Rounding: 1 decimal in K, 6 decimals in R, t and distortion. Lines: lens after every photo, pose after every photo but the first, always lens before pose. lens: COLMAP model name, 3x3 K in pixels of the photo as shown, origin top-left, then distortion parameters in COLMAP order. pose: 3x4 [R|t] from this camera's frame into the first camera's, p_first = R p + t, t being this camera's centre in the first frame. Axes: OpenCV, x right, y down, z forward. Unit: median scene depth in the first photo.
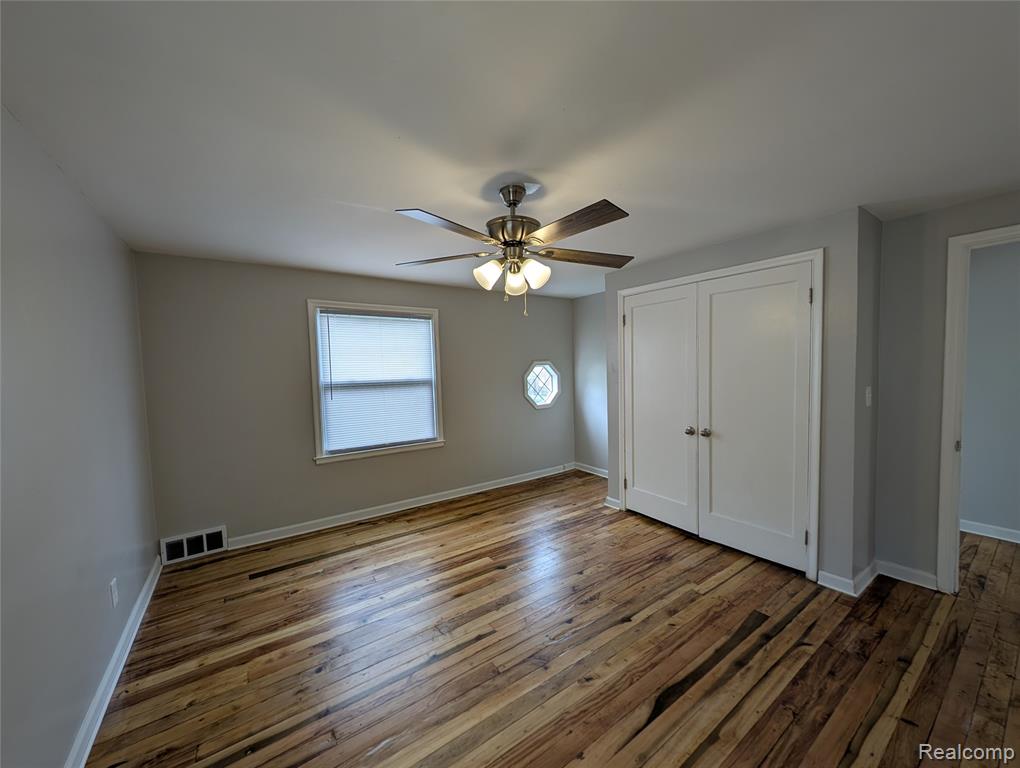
lens RADIAL K [[385.6, 0, 505.8], [0, 385.6, 388.9], [0, 0, 1]] dist [0.013041, -0.000560]
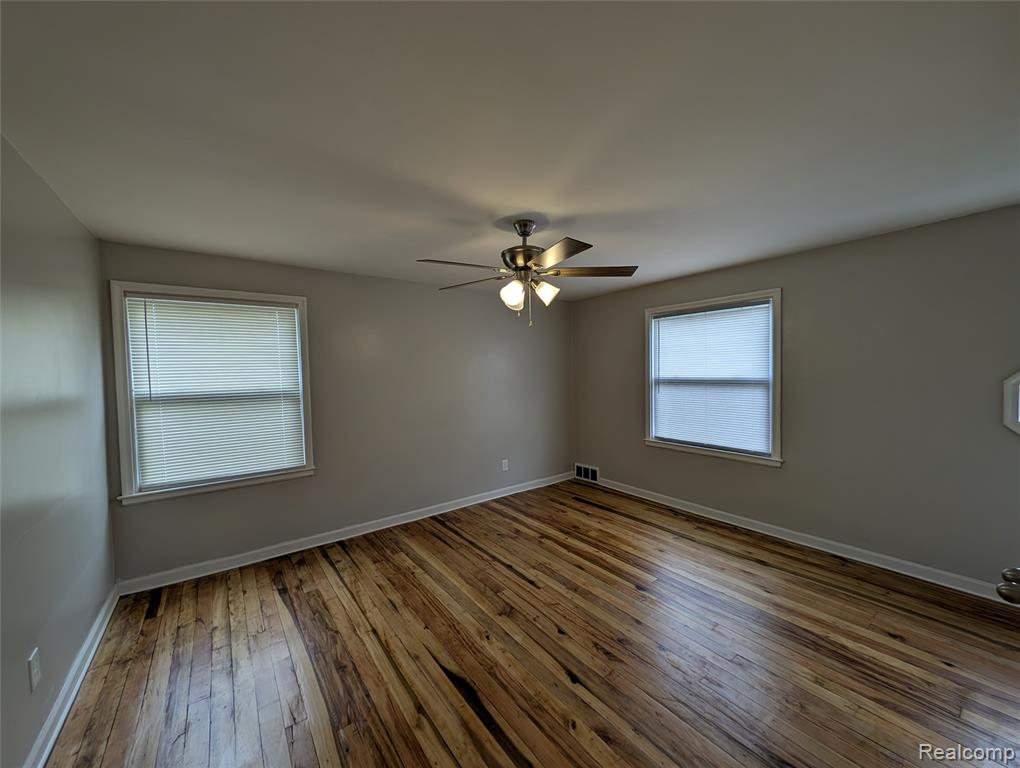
lens RADIAL K [[385.6, 0, 507.3], [0, 385.6, 382.8], [0, 0, 1]] dist [0.013041, -0.000560]
pose [[0.039682, 0.051112, -0.997904, 0.806175], [-0.043438, 0.997835, 0.049381, -0.046364], [0.998268, 0.041387, 0.041816, 0.588722]]
